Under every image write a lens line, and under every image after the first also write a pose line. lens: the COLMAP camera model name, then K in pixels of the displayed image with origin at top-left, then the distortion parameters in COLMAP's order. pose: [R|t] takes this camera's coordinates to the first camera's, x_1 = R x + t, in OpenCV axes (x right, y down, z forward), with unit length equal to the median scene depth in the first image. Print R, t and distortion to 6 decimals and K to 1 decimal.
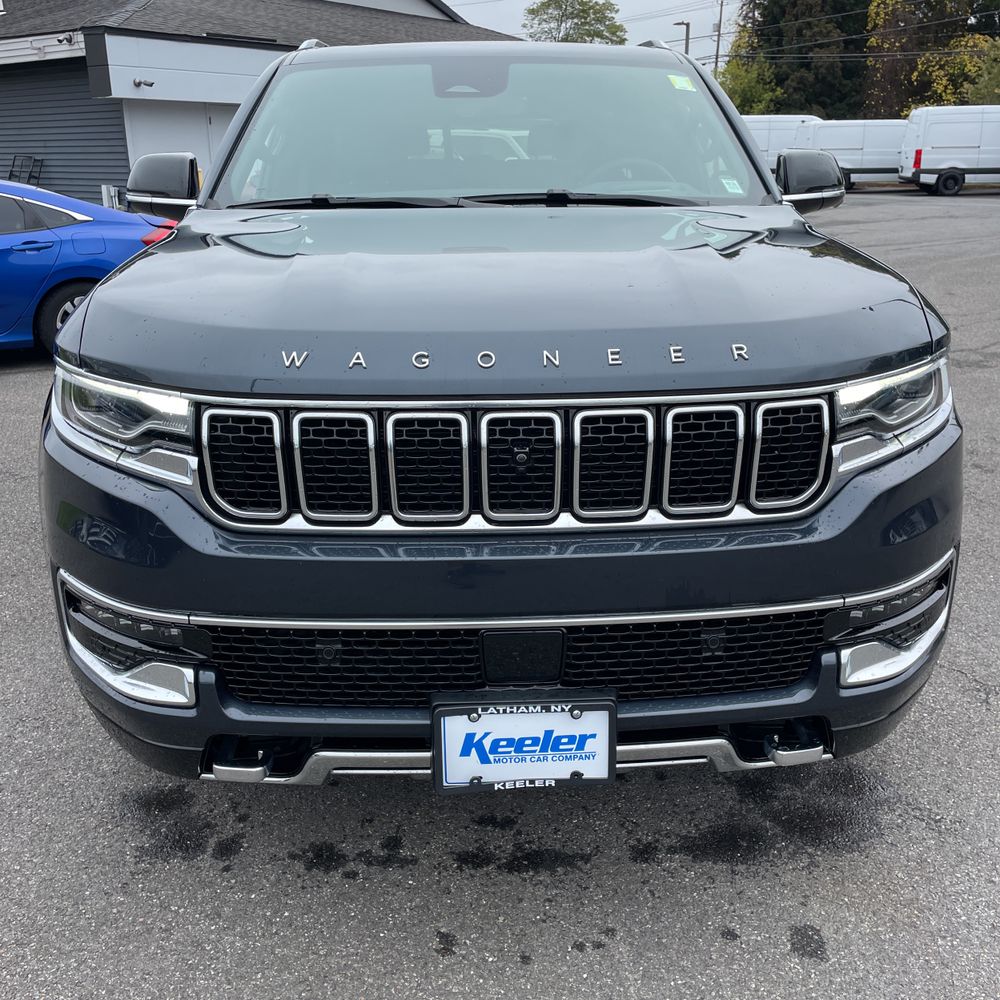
lens RADIAL K [[995.2, 0, 516.0], [0, 995.2, 500.0], [0, 0, 1]] dist [0.105442, -0.137112]
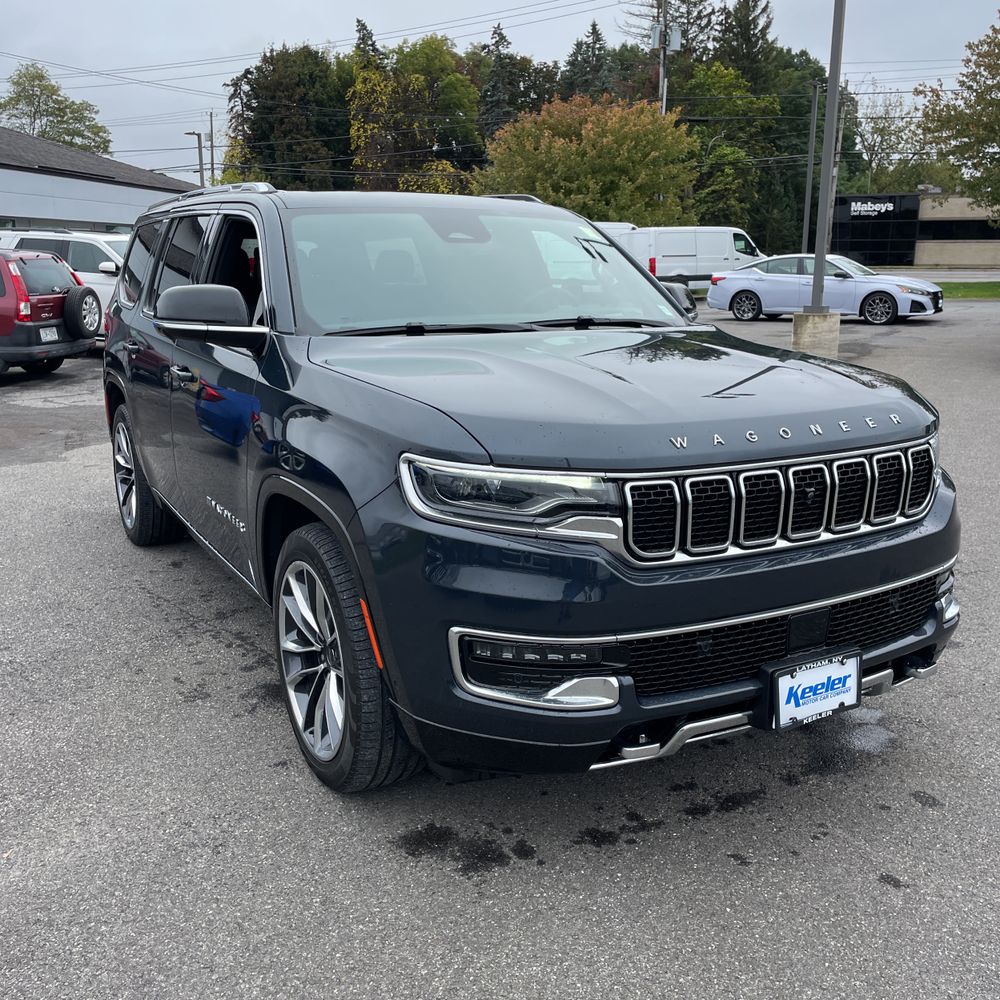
lens RADIAL K [[999.7, 0, 513.0], [0, 999.7, 500.3], [0, 0, 1]] dist [0.084874, -0.111161]
pose [[0.889352, -0.095146, 0.447215, -0.963485], [0.136381, 0.988786, -0.060846, -0.002696], [-0.436410, 0.115105, 0.892355, -0.157702]]
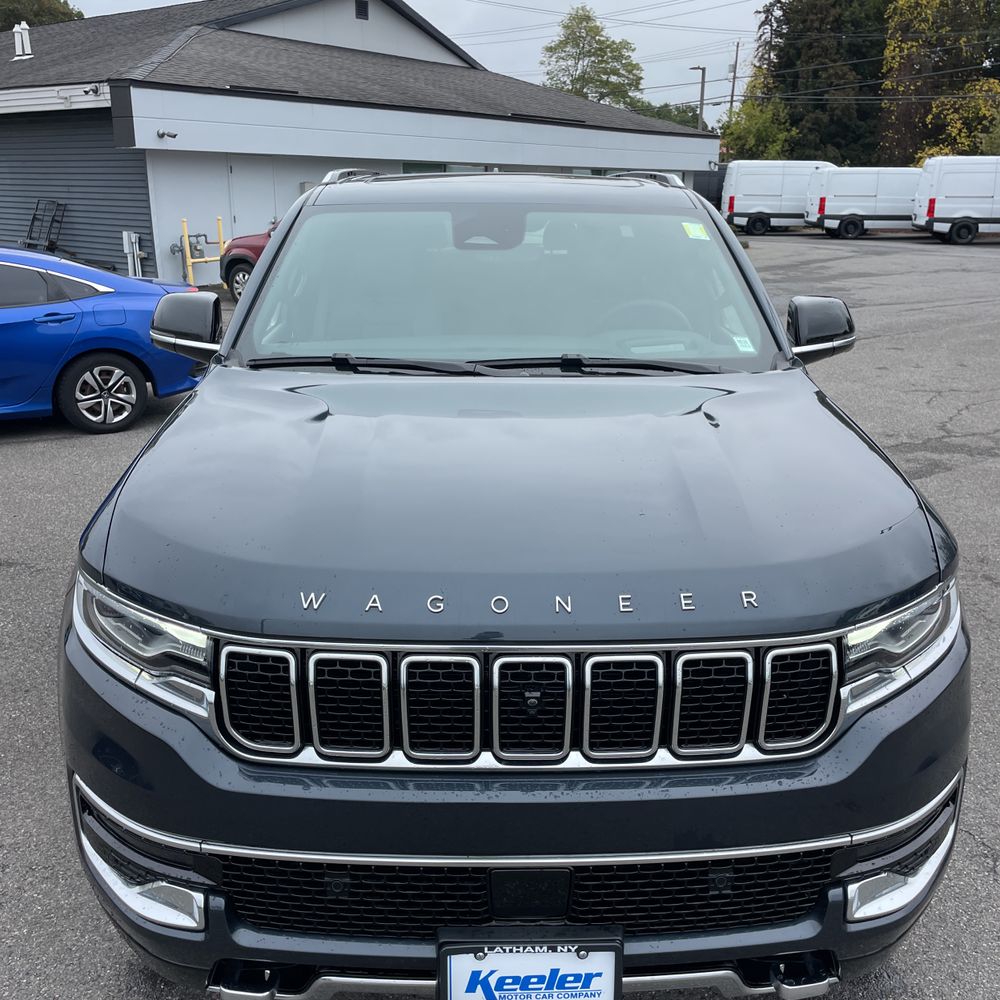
lens RADIAL K [[999.7, 0, 513.0], [0, 999.7, 500.3], [0, 0, 1]] dist [0.084874, -0.111161]
pose [[0.999740, 0.019321, -0.012140, -0.005254], [-0.019644, 0.999439, -0.027112, -0.193885], [0.011609, 0.027343, 0.999559, -0.021664]]
